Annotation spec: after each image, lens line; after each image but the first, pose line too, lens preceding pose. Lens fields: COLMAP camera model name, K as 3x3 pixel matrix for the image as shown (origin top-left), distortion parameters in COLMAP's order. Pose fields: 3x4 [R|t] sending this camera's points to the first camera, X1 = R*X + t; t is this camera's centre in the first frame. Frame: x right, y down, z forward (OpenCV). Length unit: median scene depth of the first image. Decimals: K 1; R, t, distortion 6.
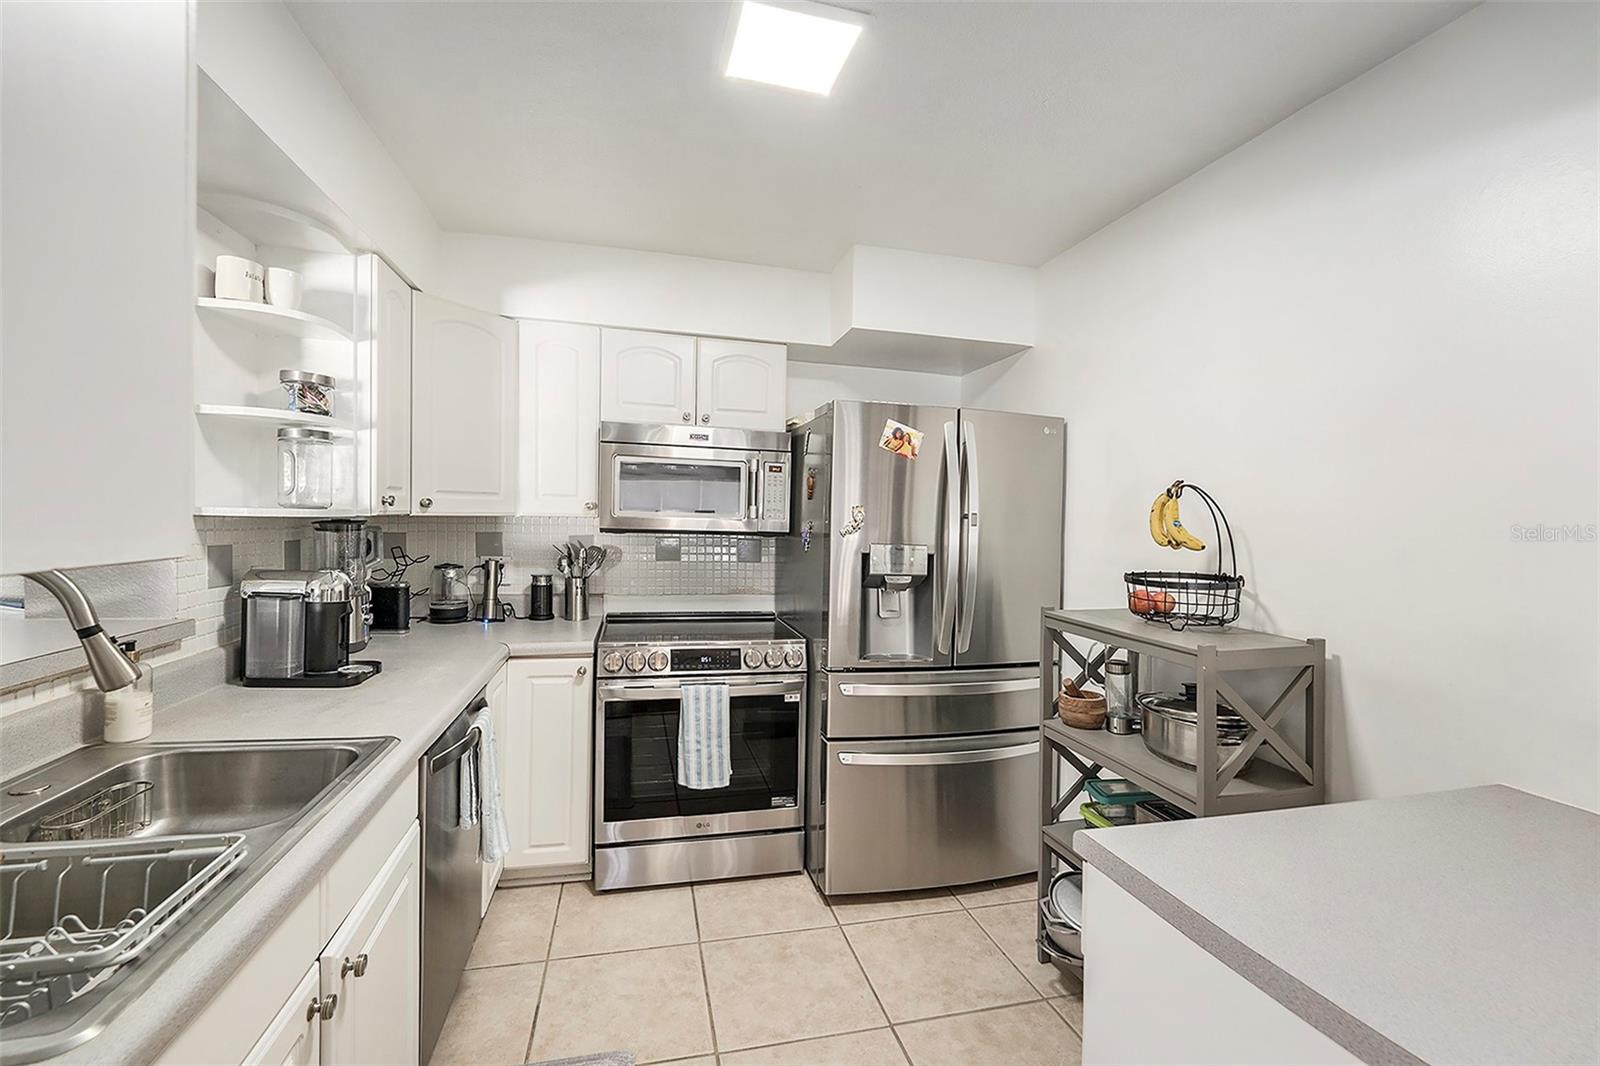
lens RADIAL K [[656.4, 0, 799.4], [0, 656.4, 537.8], [0, 0, 1]] dist [-0.020705, 0.001278]
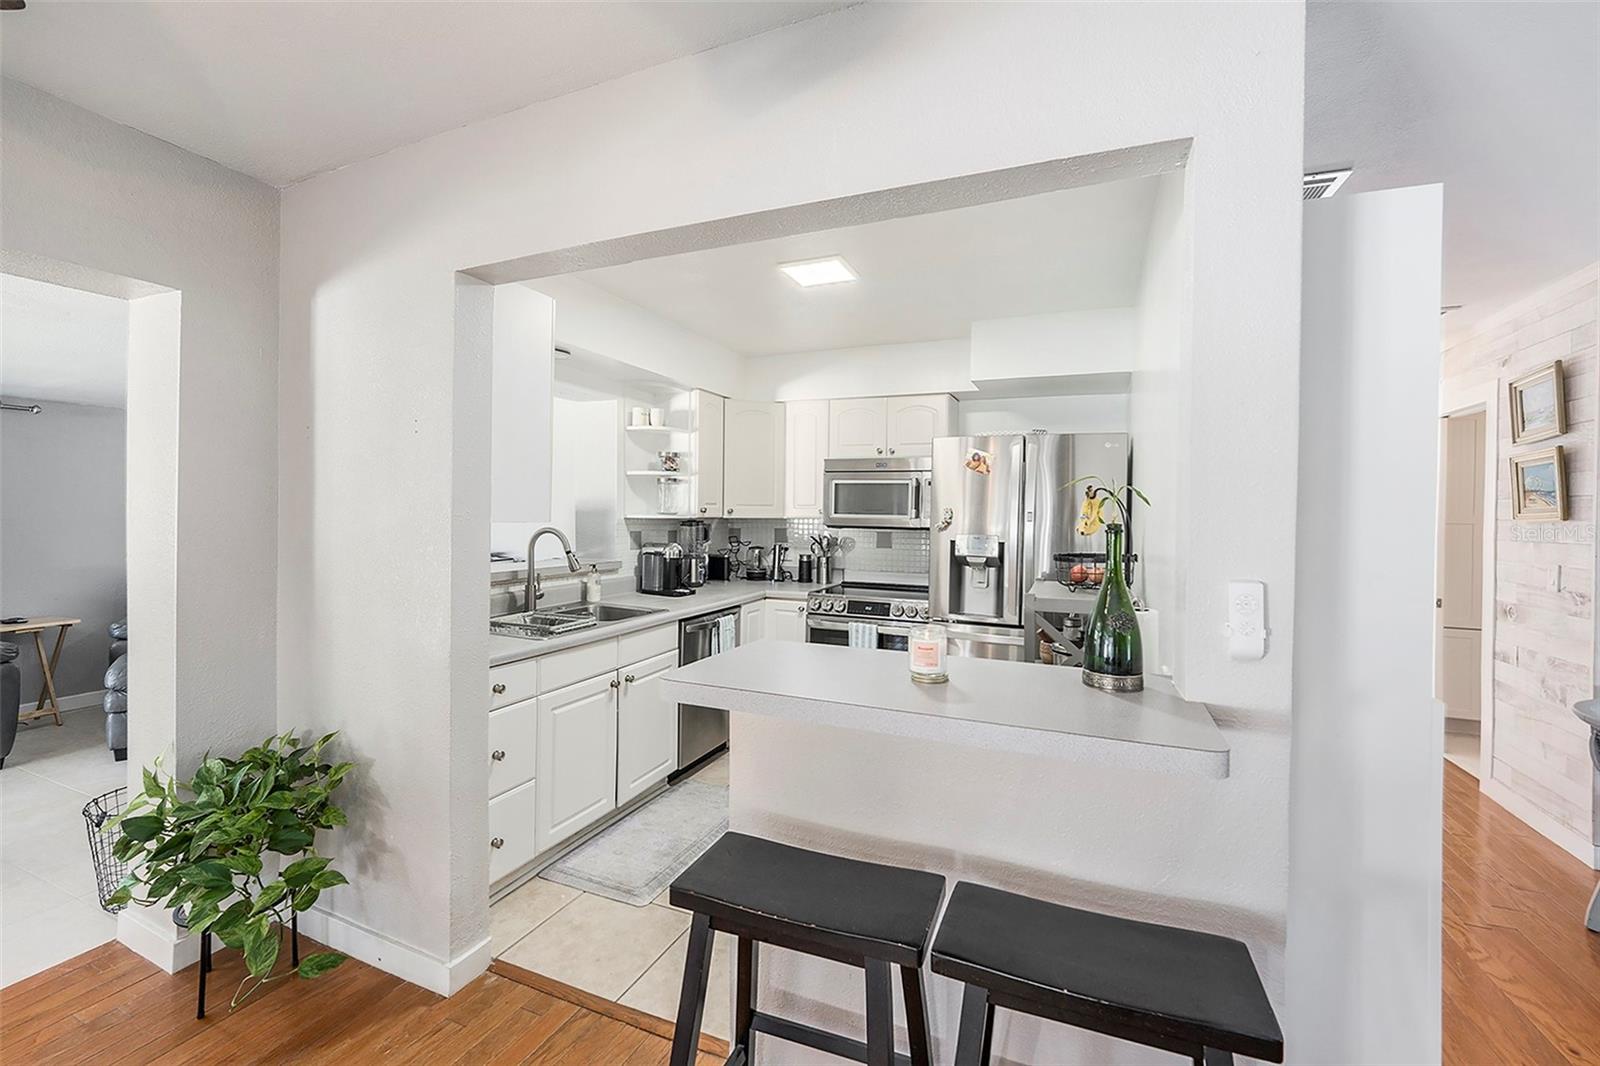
lens RADIAL K [[656.4, 0, 806.0], [0, 656.4, 524.3], [0, 0, 1]] dist [-0.020705, 0.001278]
pose [[0.800692, -0.005200, -0.599054, 0.772579], [-0.011472, 0.999646, -0.024010, 0.028467], [0.598966, 0.026097, 0.800349, -0.394573]]
